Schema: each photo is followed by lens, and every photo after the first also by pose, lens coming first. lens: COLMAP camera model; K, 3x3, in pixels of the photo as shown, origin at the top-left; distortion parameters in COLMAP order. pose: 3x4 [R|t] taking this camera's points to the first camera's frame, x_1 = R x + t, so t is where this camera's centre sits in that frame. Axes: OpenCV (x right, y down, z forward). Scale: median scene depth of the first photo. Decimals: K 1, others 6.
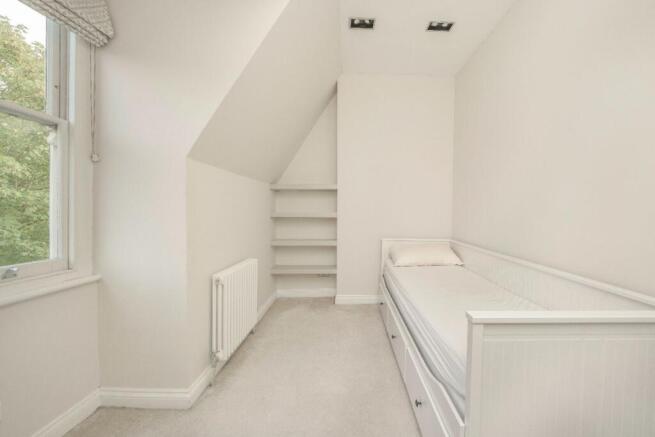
lens RADIAL K [[232.0, 0, 328.3], [0, 232.0, 219.0], [0, 0, 1]] dist [-0.006866, -0.000086]
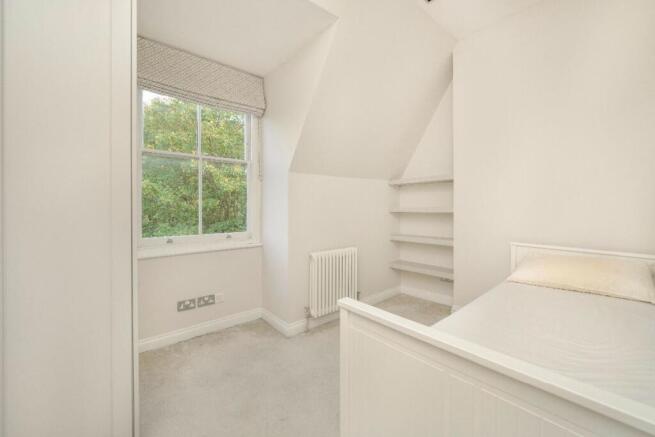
lens RADIAL K [[255.3, 0, 328.0], [0, 255.3, 212.6], [0, 0, 1]] dist [-0.004903, -0.000121]
pose [[0.657140, 0.005017, -0.753752, 0.439780], [-0.013329, 0.999899, -0.004965, 0.003892], [0.753650, 0.013310, 0.657141, 0.045952]]
